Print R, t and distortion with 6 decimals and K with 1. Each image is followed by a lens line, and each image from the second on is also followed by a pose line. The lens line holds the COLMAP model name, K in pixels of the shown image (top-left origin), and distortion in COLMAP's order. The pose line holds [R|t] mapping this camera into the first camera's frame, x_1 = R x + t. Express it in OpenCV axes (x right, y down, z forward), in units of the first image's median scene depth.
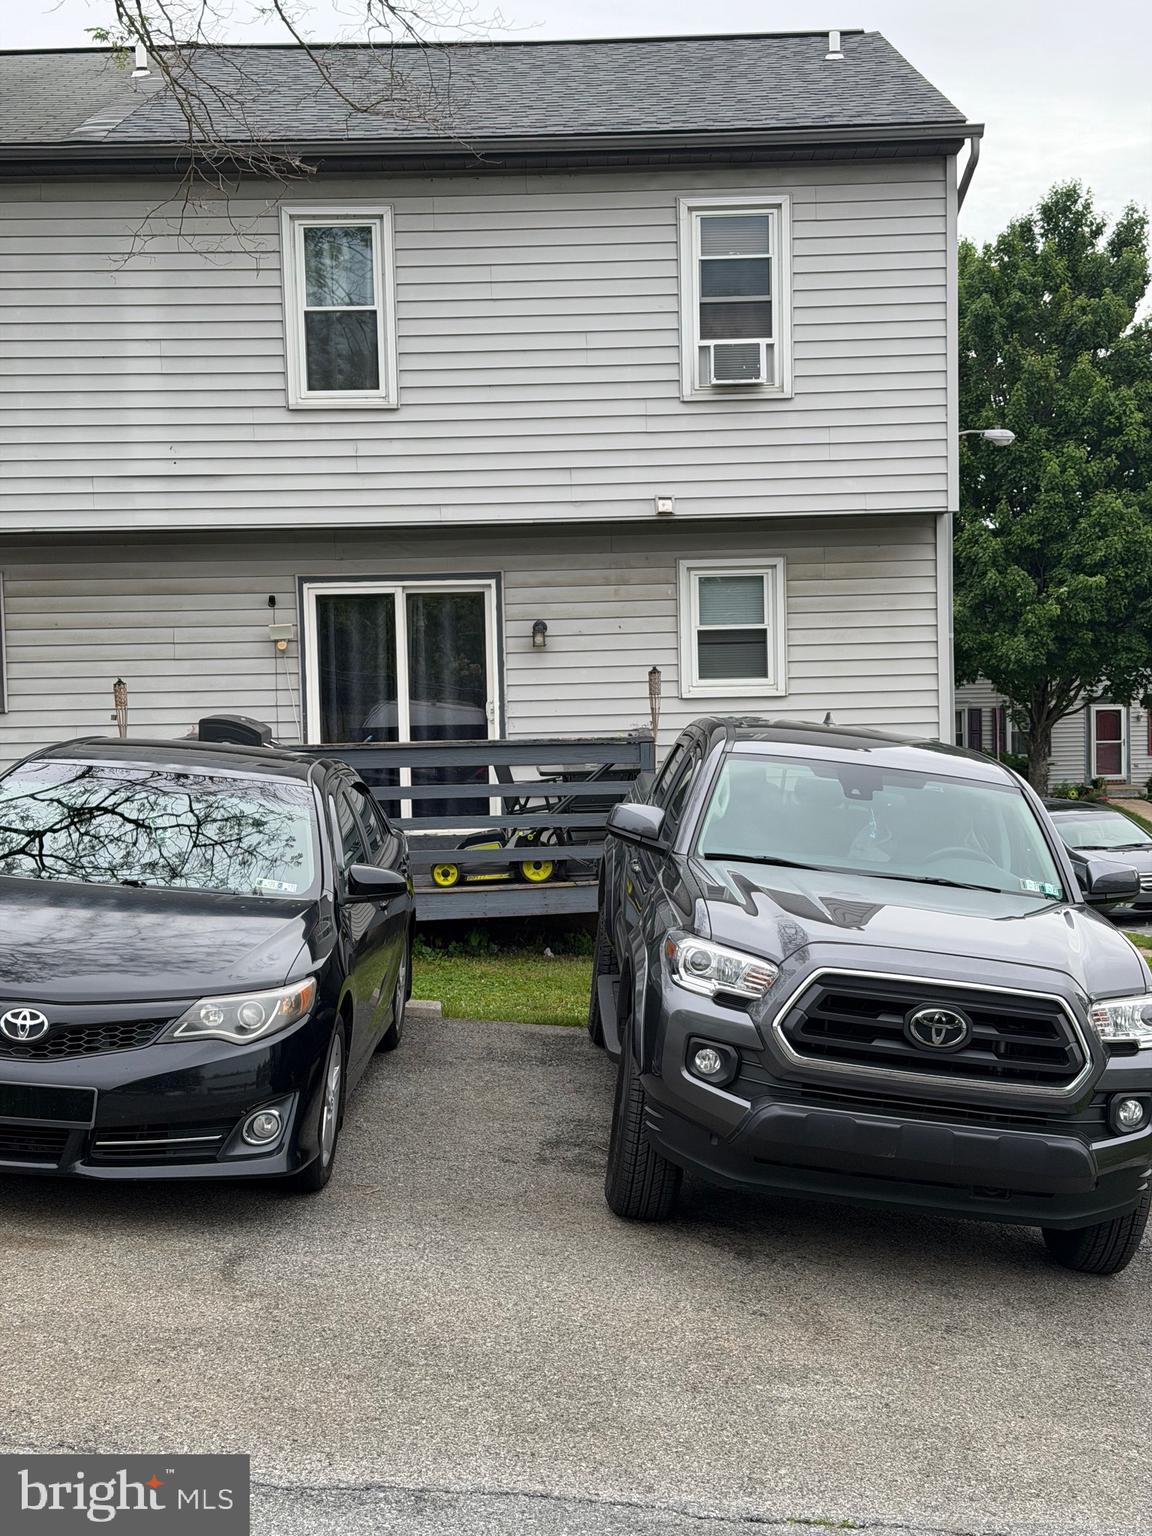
lens RADIAL K [[2137.0, 0, 575.8], [0, 2137.0, 767.8], [0, 0, 1]] dist [0.131763, 0.000000]
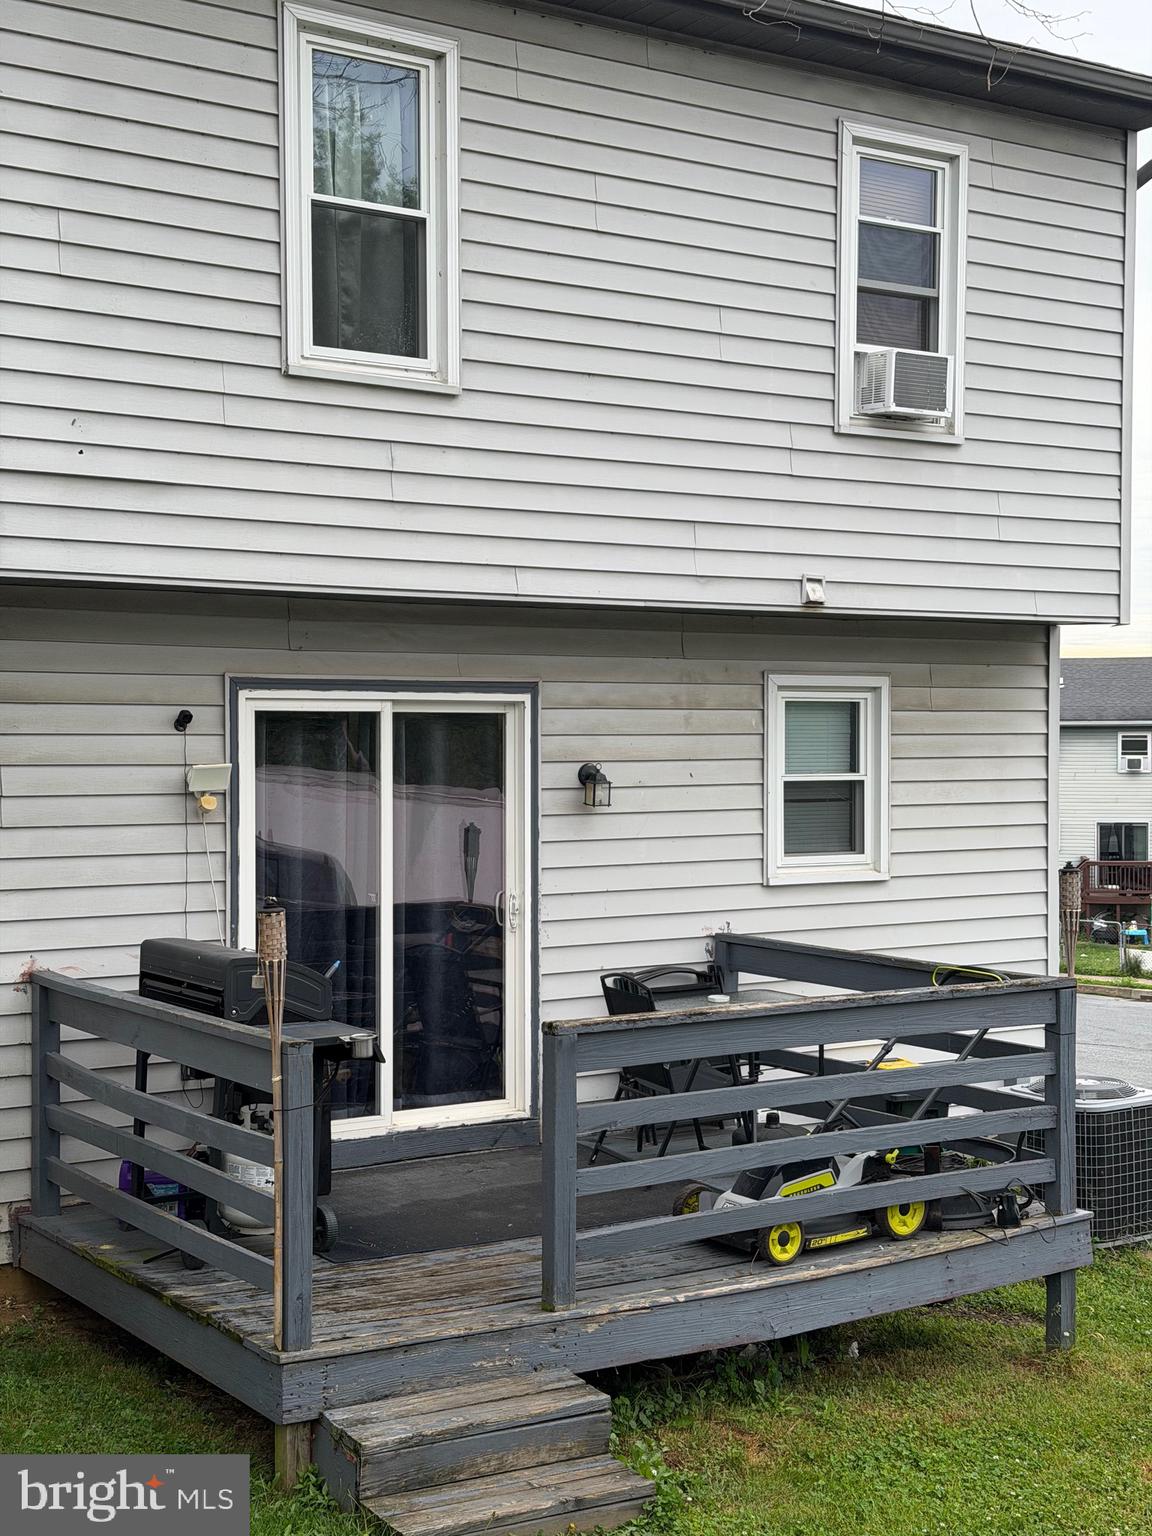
lens RADIAL K [[2137.0, 0, 576.8], [0, 2137.0, 768.7], [0, 0, 1]] dist [0.131763, 0.000000]
pose [[0.825424, 0.014148, 0.564336, -0.378029], [0.005031, 0.999462, -0.032415, -0.048775], [-0.564491, 0.029596, 0.824909, 0.510682]]
